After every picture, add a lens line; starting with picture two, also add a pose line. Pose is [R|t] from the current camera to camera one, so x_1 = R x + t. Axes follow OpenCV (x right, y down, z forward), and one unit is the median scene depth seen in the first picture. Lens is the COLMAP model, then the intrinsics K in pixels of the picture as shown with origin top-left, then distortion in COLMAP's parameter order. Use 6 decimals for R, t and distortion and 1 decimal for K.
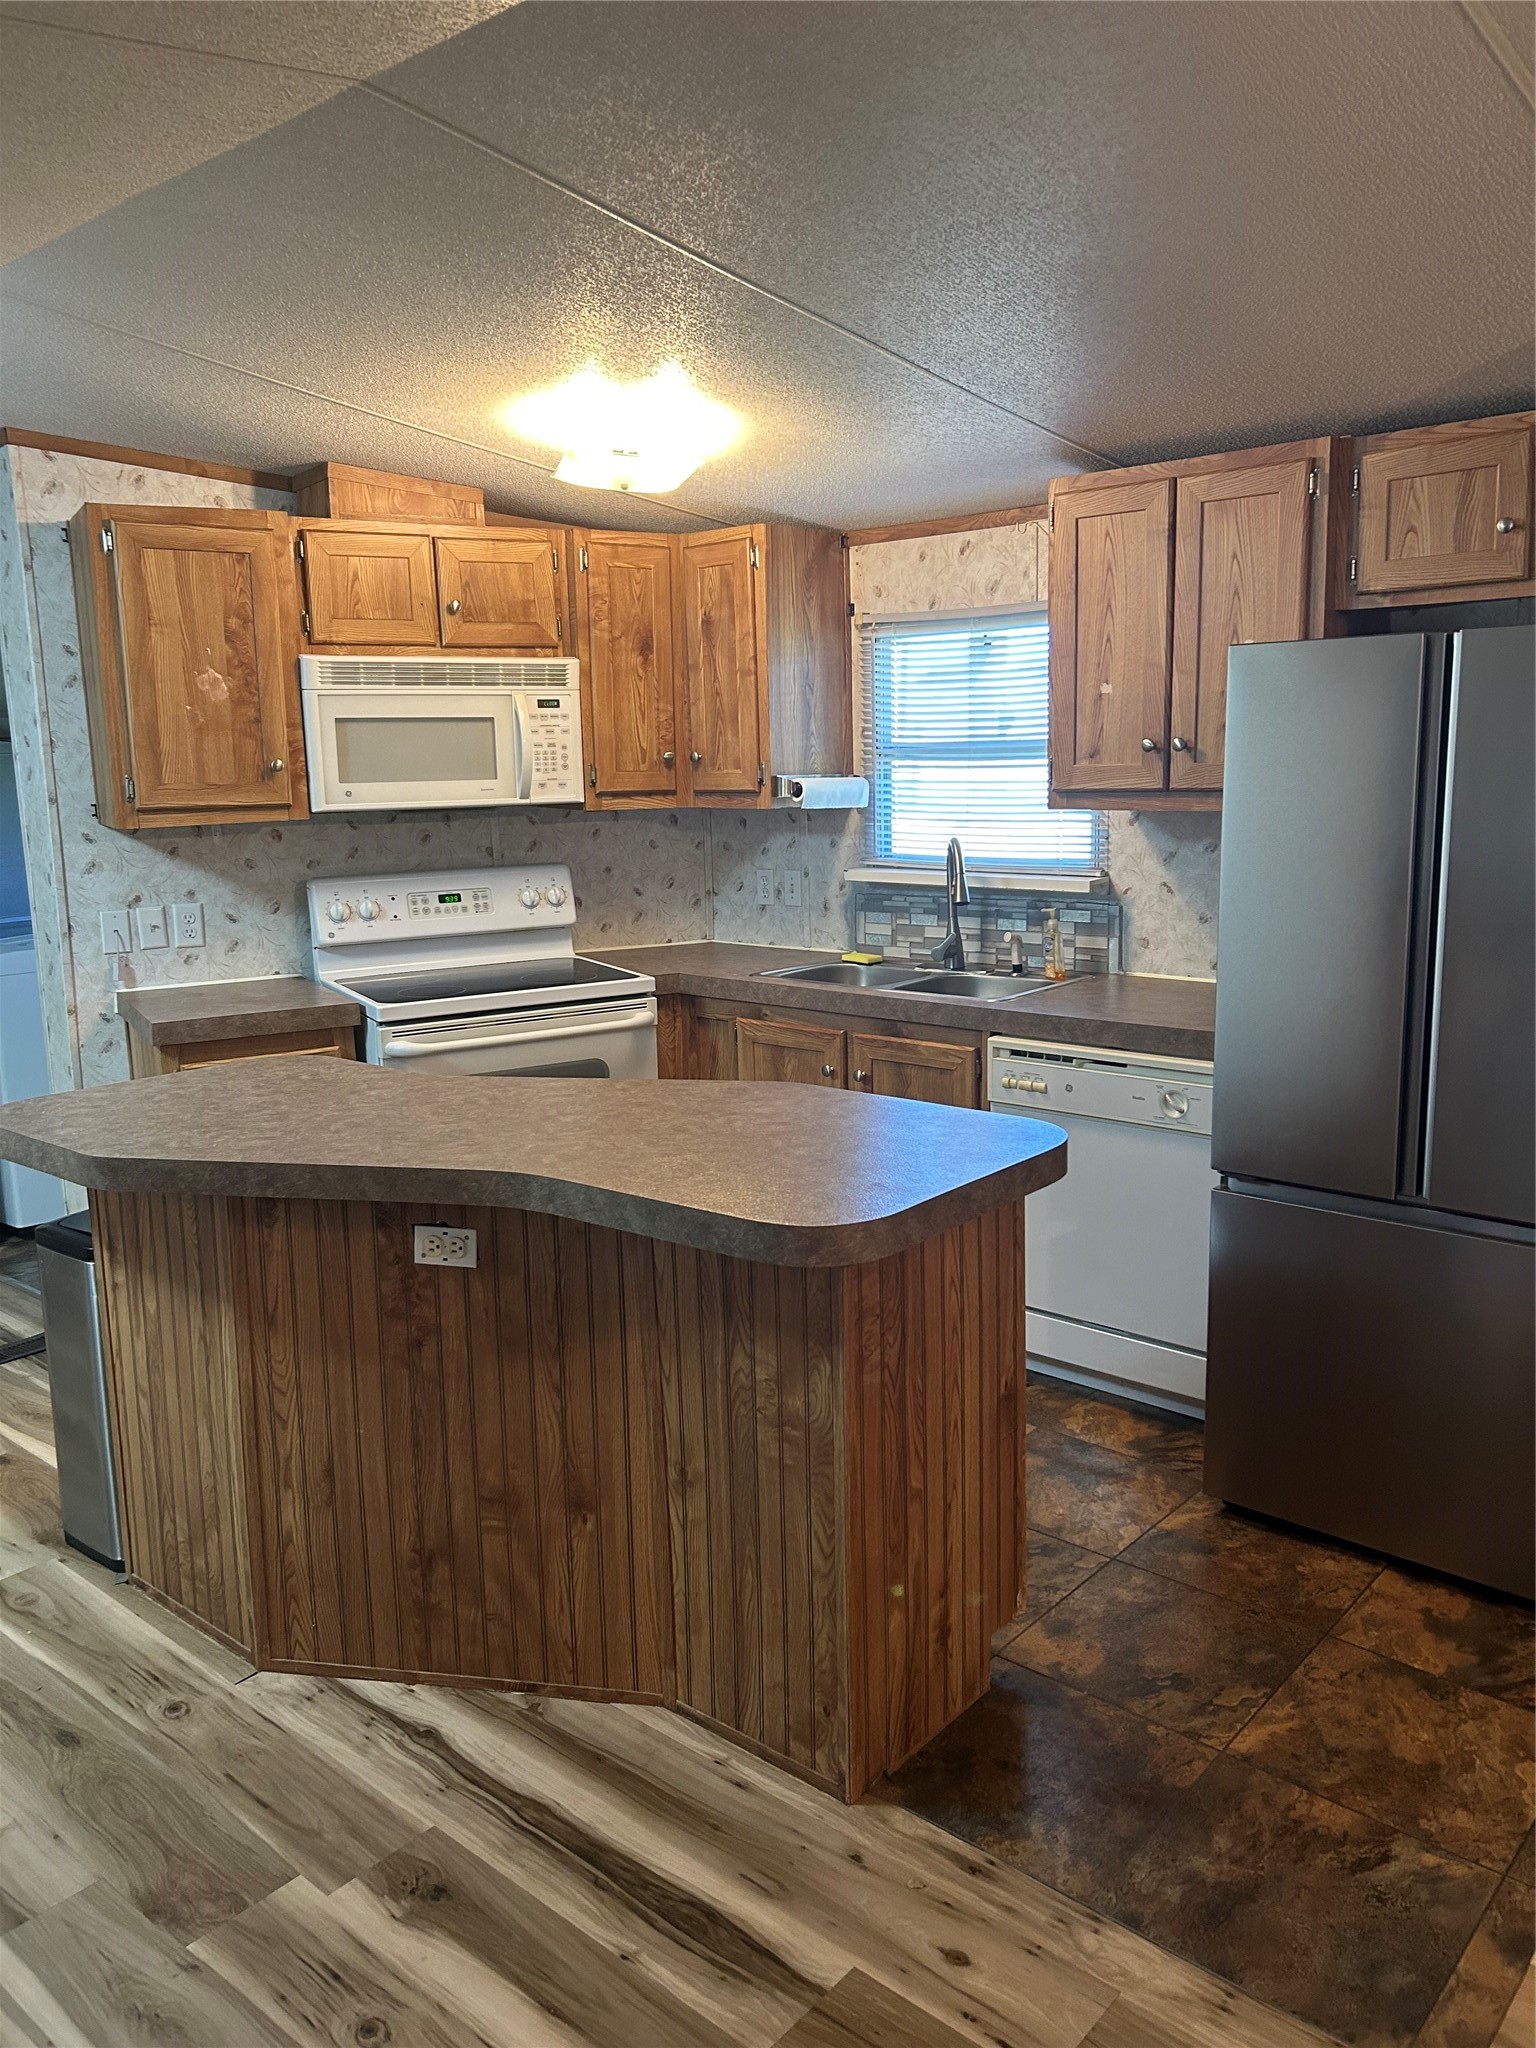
lens RADIAL K [[1525.2, 0, 780.3], [0, 1525.2, 1025.6], [0, 0, 1]] dist [0.001497, -0.019448]
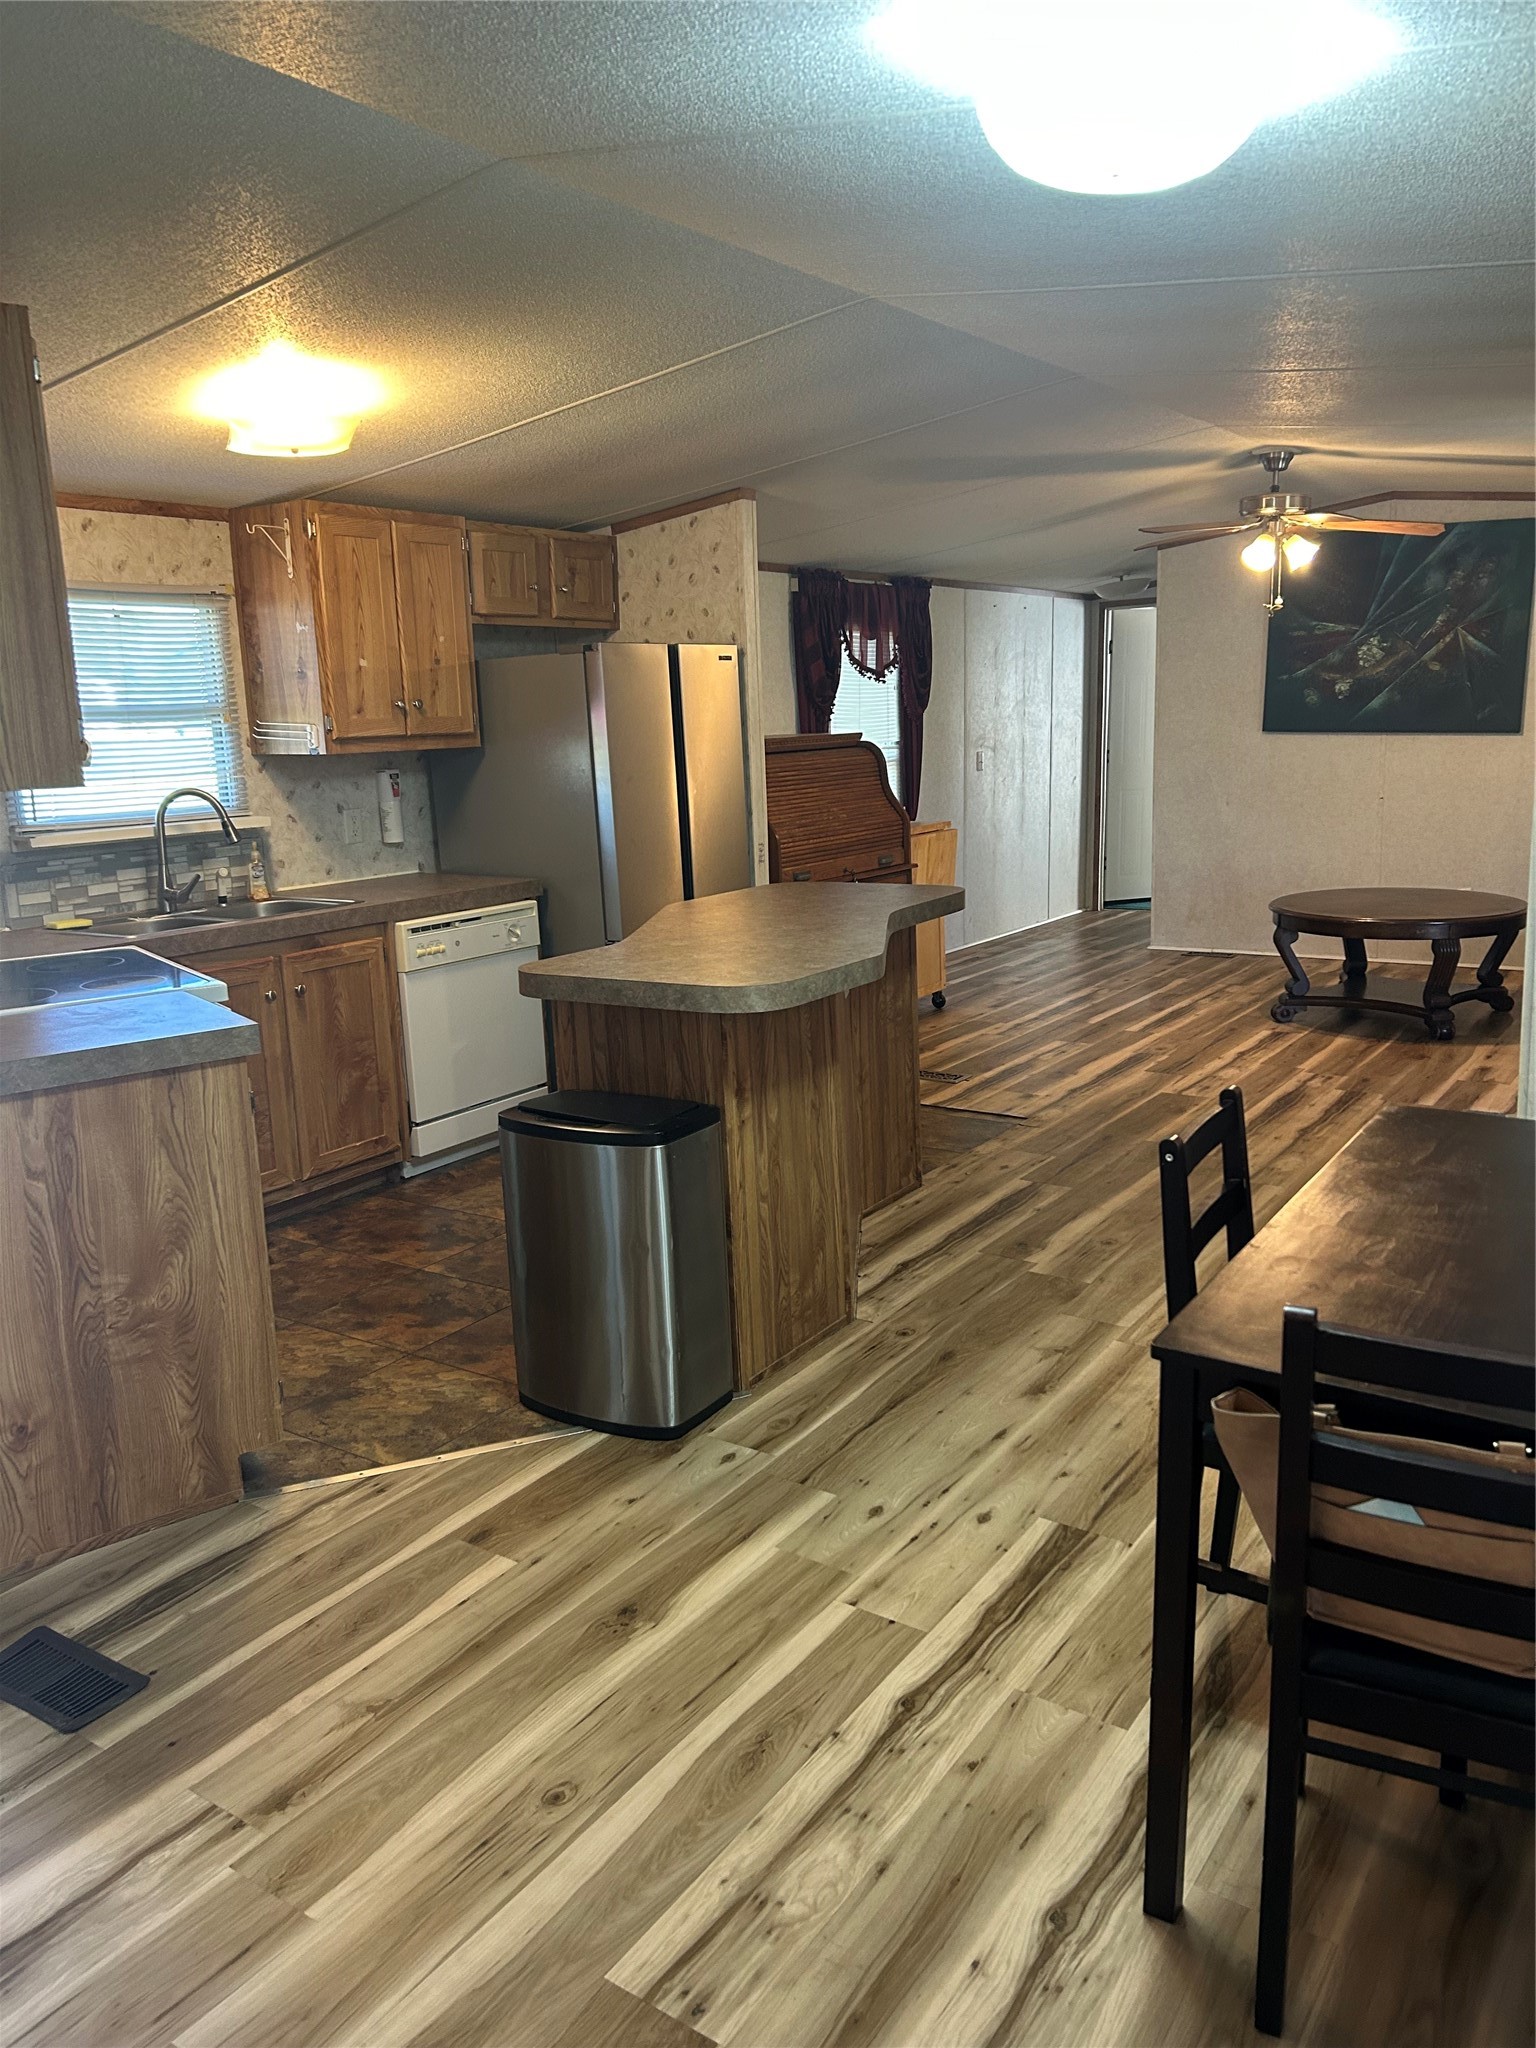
lens RADIAL K [[1525.2, 0, 779.3], [0, 1525.2, 1025.4], [0, 0, 1]] dist [0.001497, -0.019448]
pose [[-0.109362, -0.176384, 0.978227, -1.227451], [0.209885, 0.957844, 0.196173, -0.099383], [-0.971591, 0.226769, -0.067732, 0.802866]]
